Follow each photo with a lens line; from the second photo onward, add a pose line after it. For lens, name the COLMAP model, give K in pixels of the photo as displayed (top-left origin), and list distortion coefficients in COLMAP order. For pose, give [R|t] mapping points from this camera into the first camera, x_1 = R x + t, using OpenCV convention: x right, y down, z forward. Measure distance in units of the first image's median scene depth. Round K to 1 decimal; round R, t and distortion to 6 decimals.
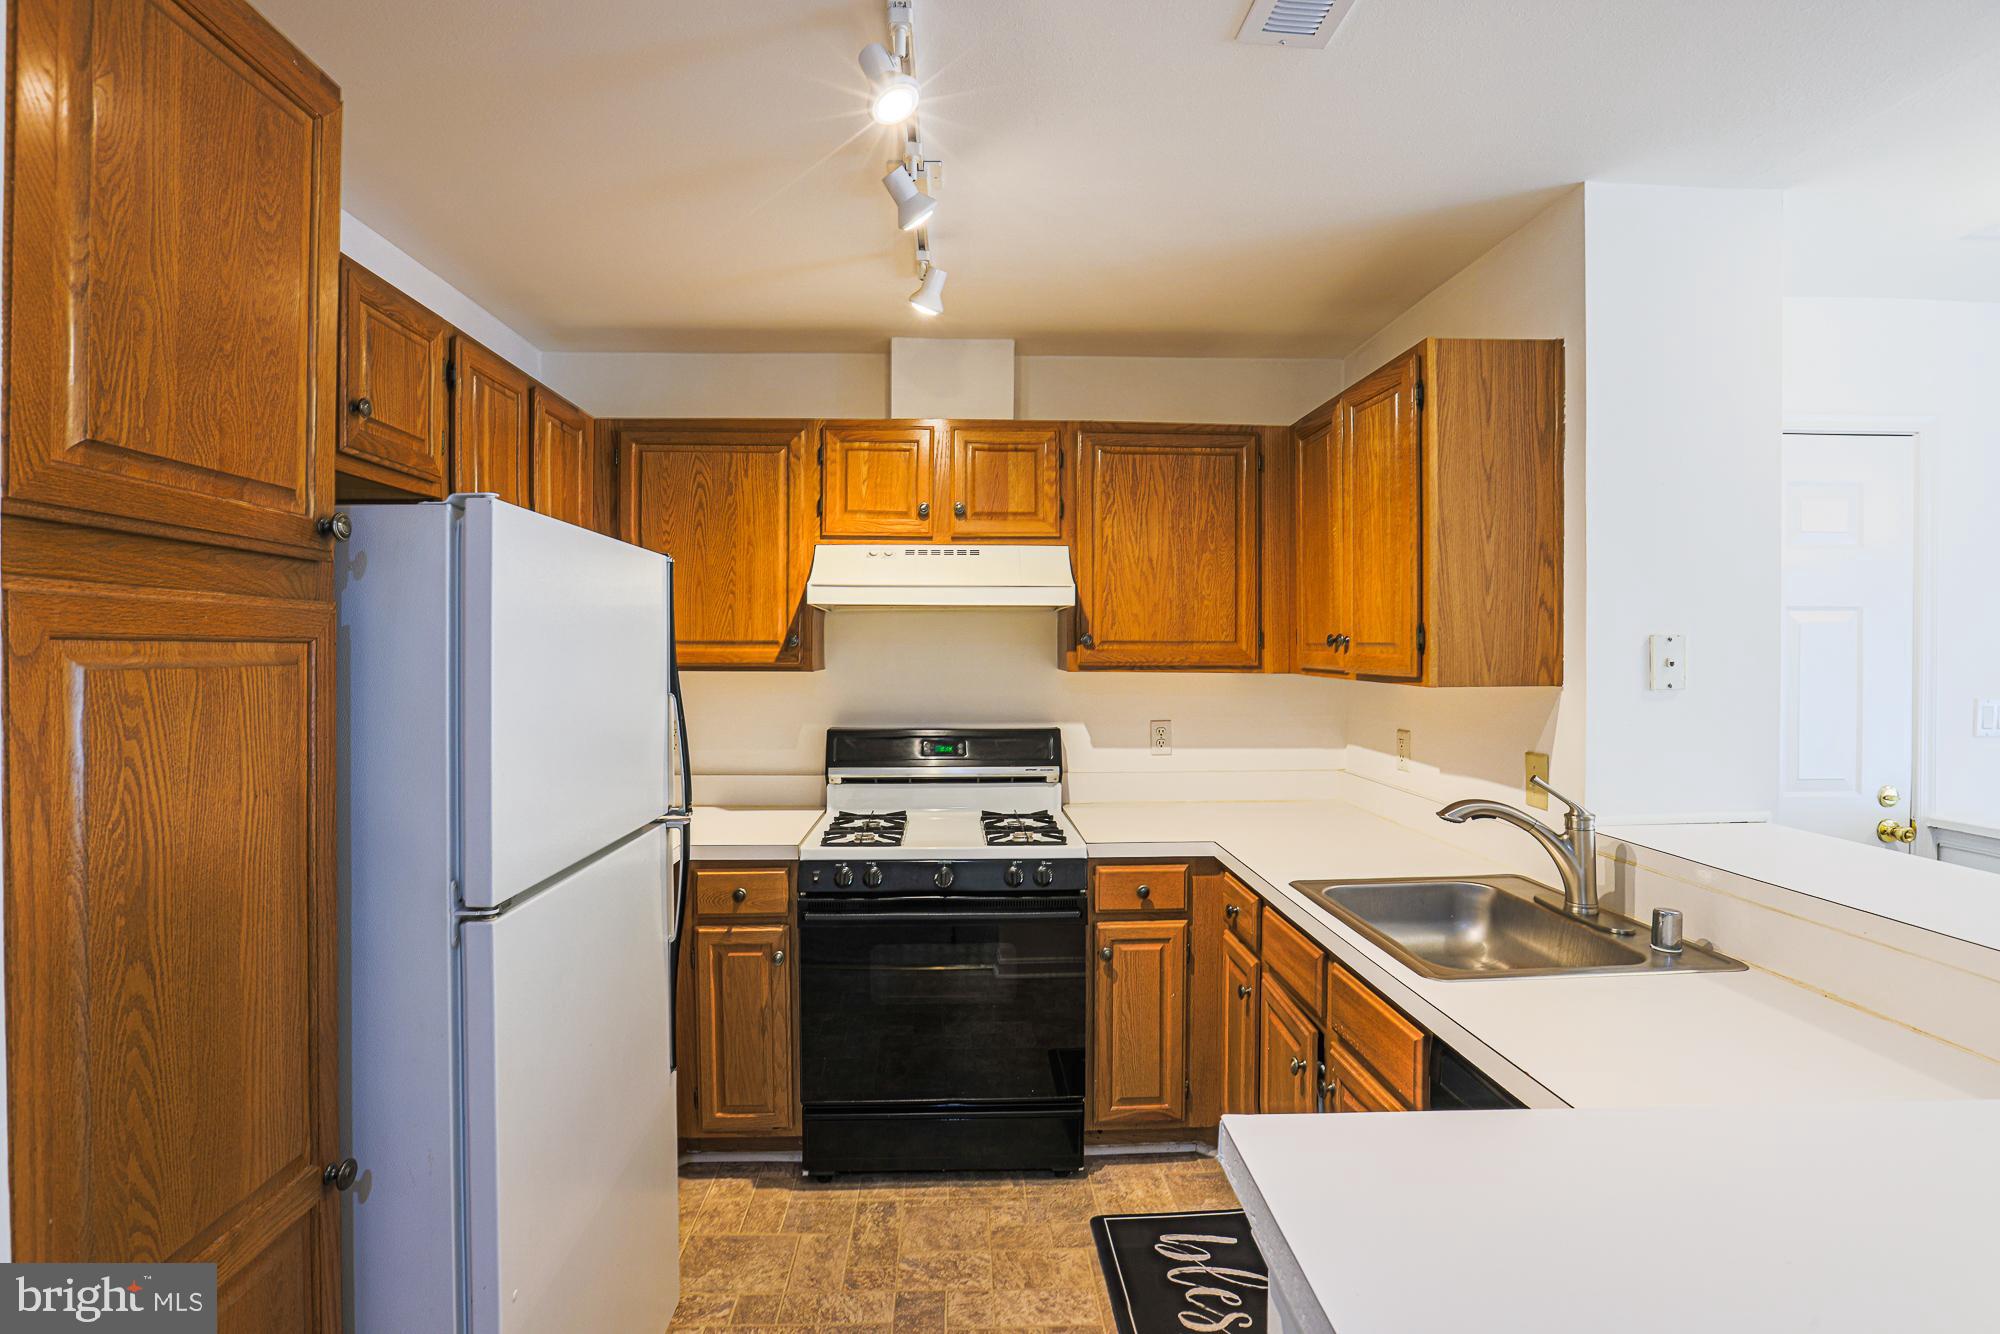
lens RADIAL K [[908.5, 0, 1000.0], [0, 908.5, 667.0], [0, 0, 1]] dist [-0.056028, 0.010944]
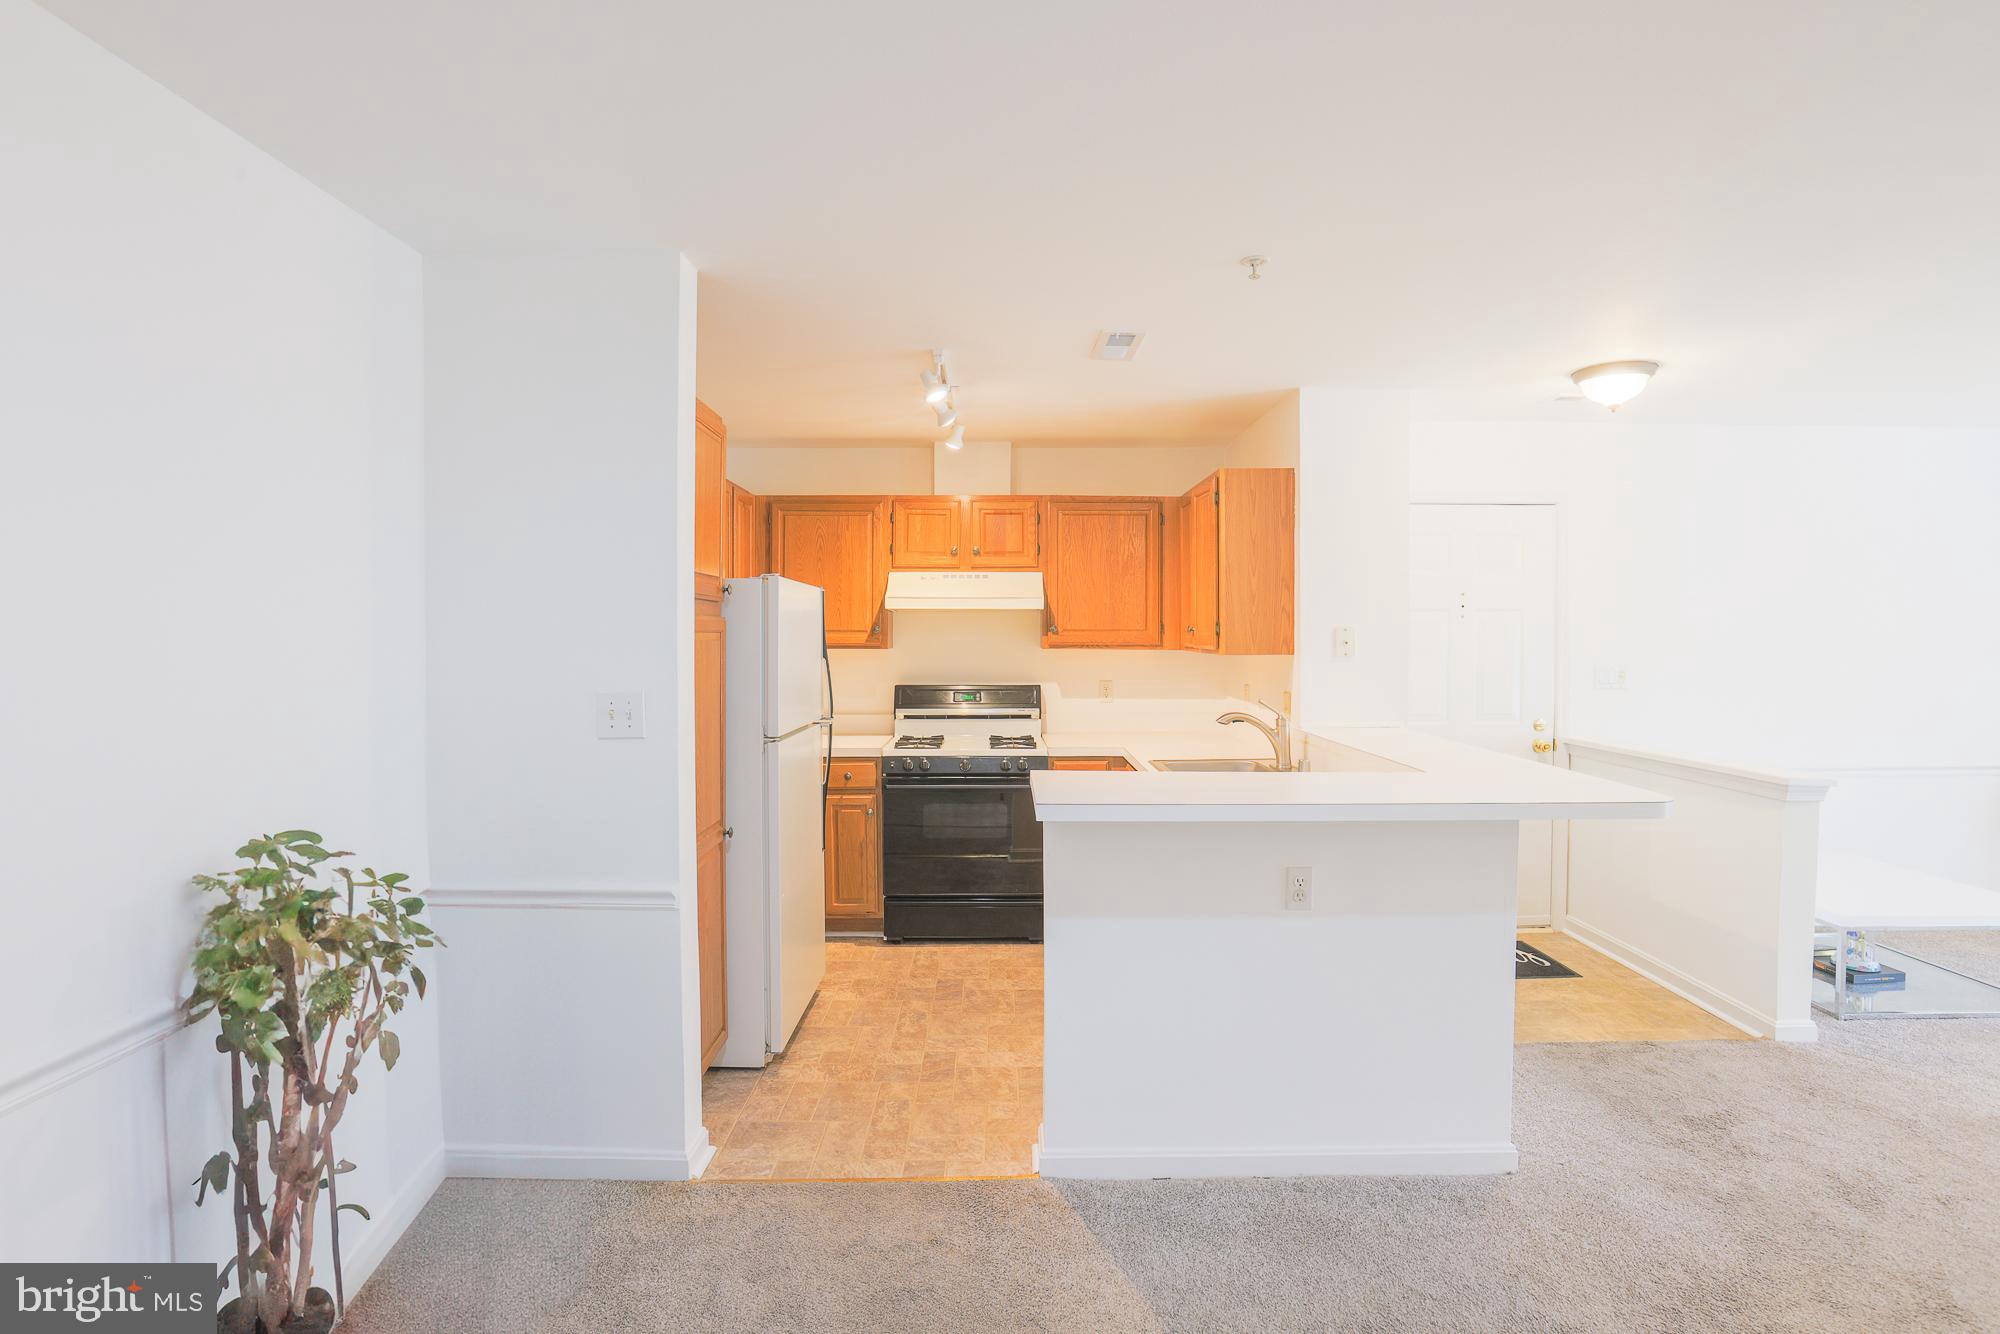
lens RADIAL K [[908.5, 0, 1000.0], [0, 908.5, 667.0], [0, 0, 1]] dist [-0.056028, 0.010944]
pose [[0.998999, 0.000911, -0.044729, 0.074582], [-0.000223, 0.999882, 0.015374, 0.013579], [0.044738, -0.015348, 0.998881, -0.665796]]
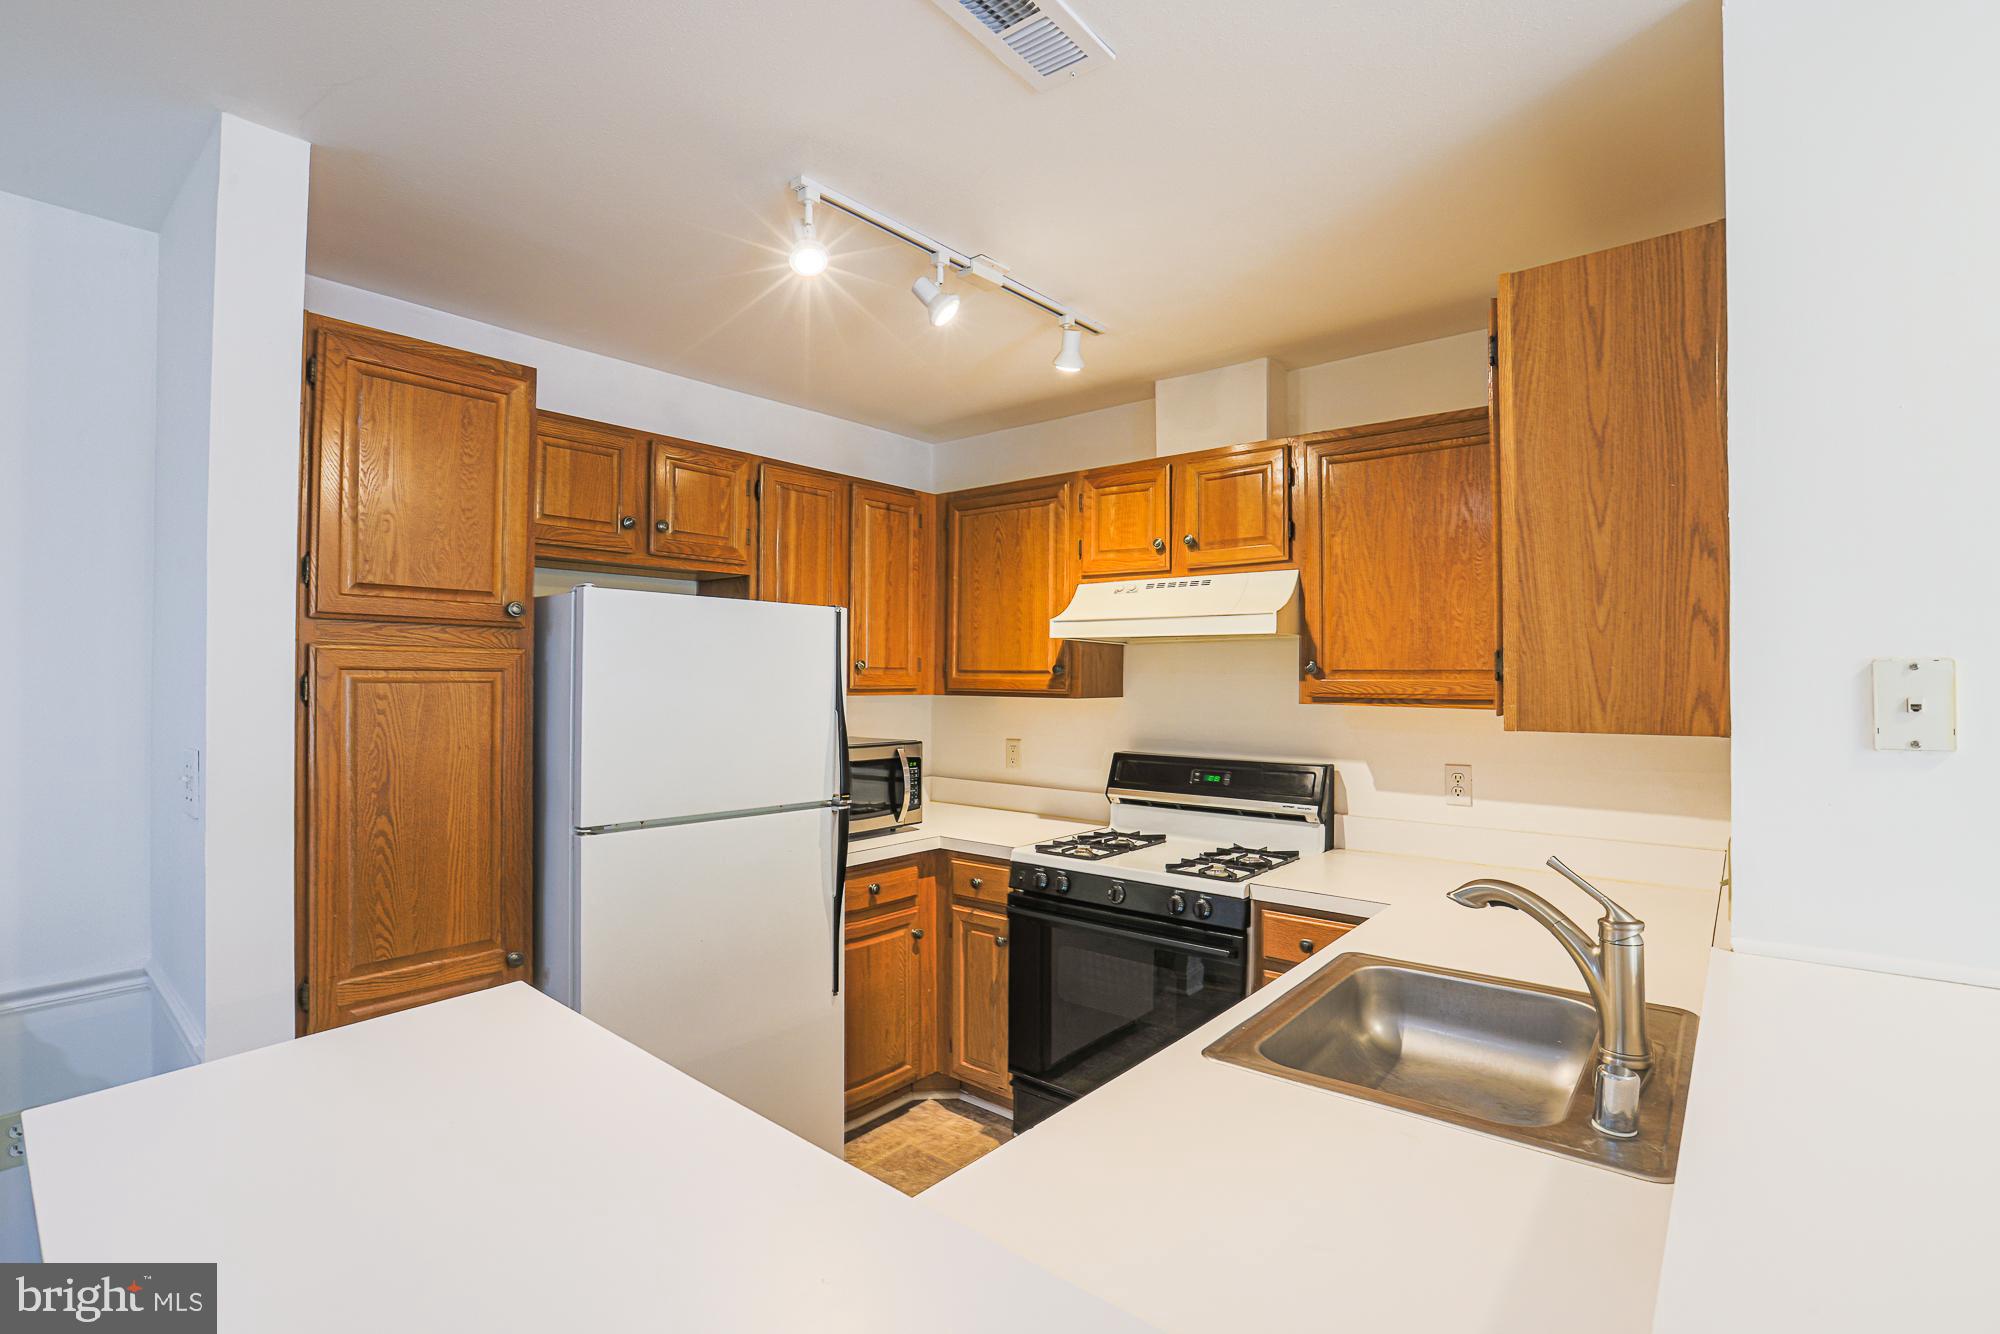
lens RADIAL K [[916.7, 0, 997.3], [0, 916.7, 688.9], [0, 0, 1]] dist [-0.052964, 0.000580]
pose [[0.739680, 0.012023, -0.672851, 0.493955], [-0.018337, 0.999829, -0.002292, -0.001894], [0.672709, 0.014033, 0.739774, 0.105110]]
